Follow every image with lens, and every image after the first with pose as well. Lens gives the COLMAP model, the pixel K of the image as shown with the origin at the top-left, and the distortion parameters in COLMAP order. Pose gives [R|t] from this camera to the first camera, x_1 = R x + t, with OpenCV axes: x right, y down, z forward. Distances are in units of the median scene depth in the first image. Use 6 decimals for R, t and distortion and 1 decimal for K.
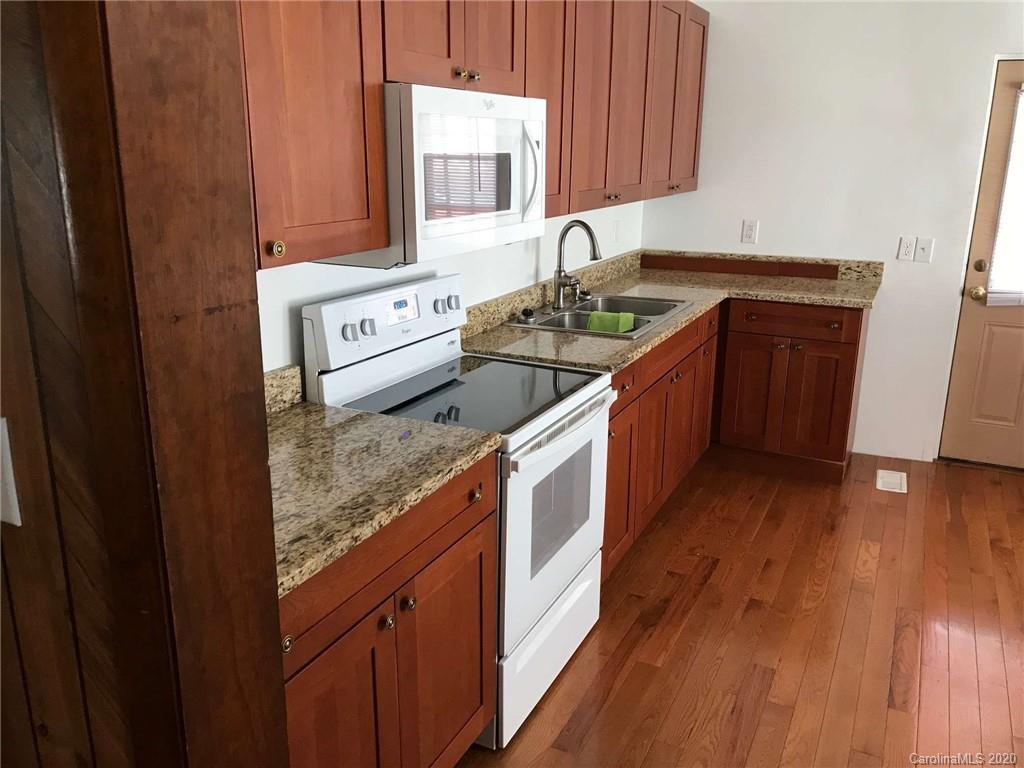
lens RADIAL K [[842.6, 0, 512.0], [0, 842.6, 384.0], [0, 0, 1]] dist [0.035446, -0.036616]
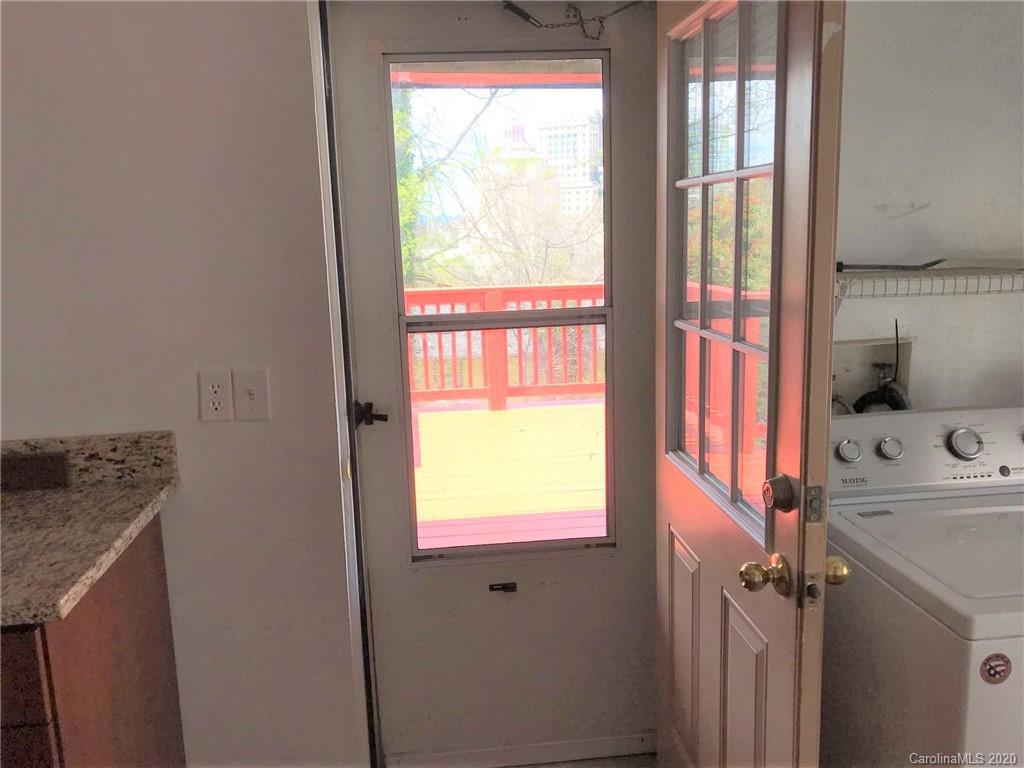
lens RADIAL K [[837.7, 0, 512.0], [0, 837.7, 384.0], [0, 0, 1]] dist [0.047494, -0.005796]
pose [[0.842448, -0.134391, 0.521748, 0.380393], [0.181807, 0.982500, -0.040488, -0.124237], [-0.507177, 0.128966, 0.852138, 0.566030]]
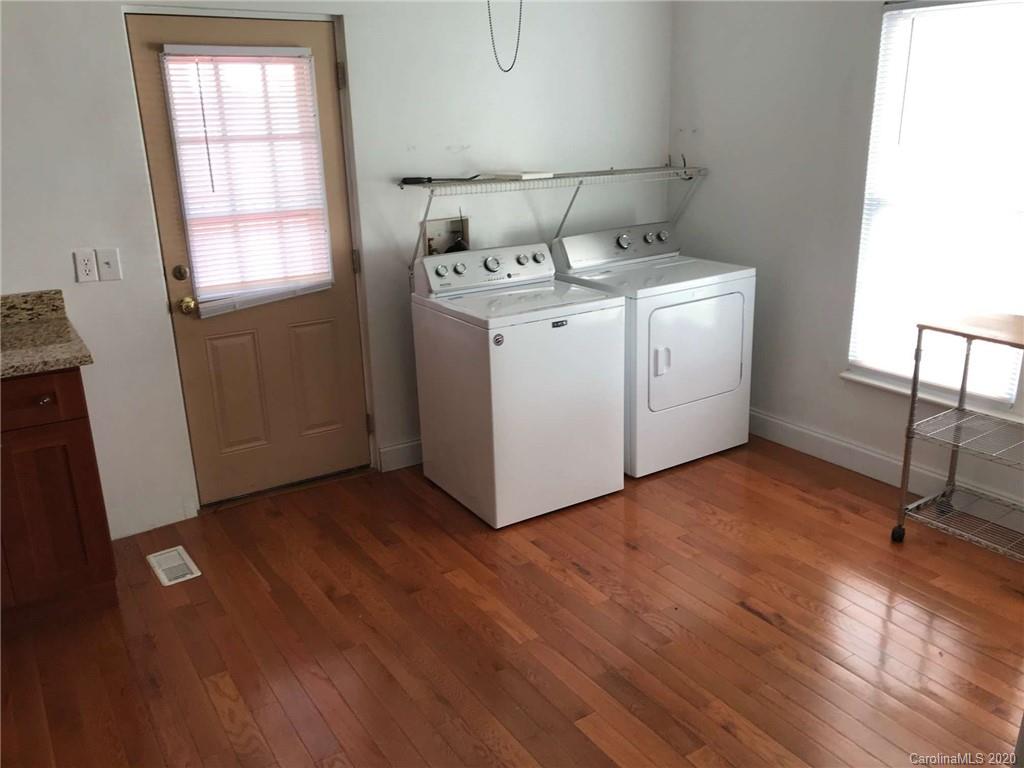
lens RADIAL K [[847.3, 0, 512.0], [0, 847.3, 384.0], [0, 0, 1]] dist [0.030566, 0.004650]
pose [[0.522979, -0.278306, 0.805629, 0.033041], [0.259371, 0.952329, 0.160612, -0.088566], [-0.811923, 0.124960, 0.570233, 0.297582]]
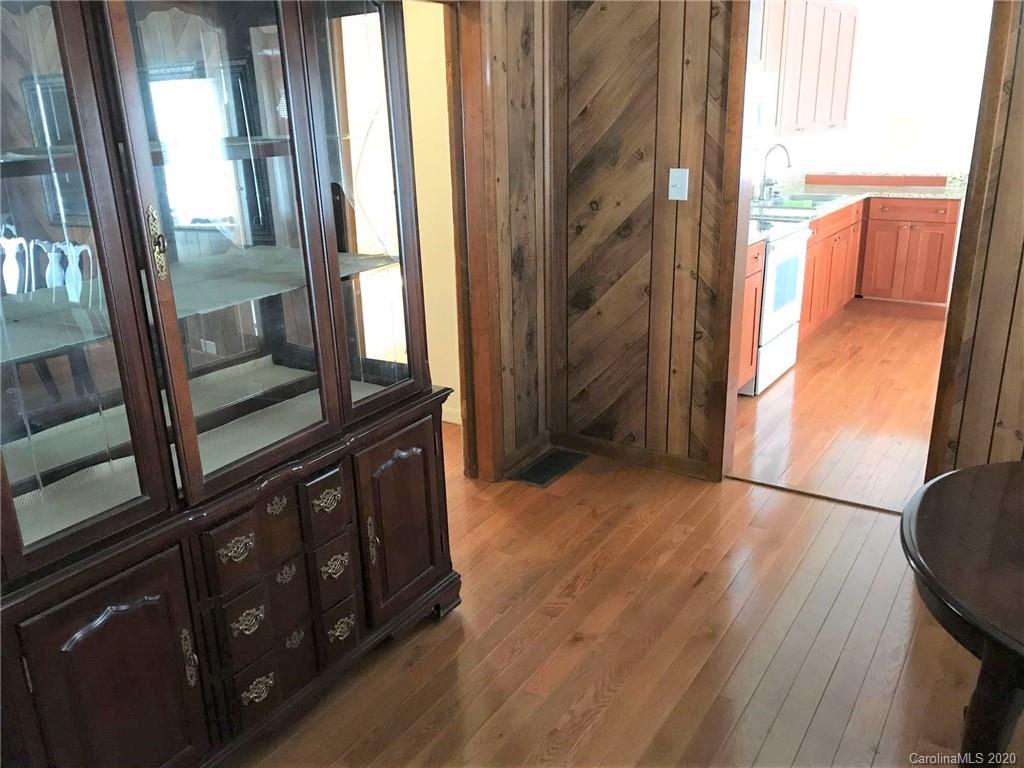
lens RADIAL K [[820.9, 0, 529.8], [0, 820.9, 386.0], [0, 0, 1]] dist [0.032581, -0.076933]
pose [[0.992665, 0.001897, -0.120884, -0.168727], [0.003620, 0.998962, 0.045411, 0.165995], [0.120845, -0.045515, 0.991627, -0.555134]]
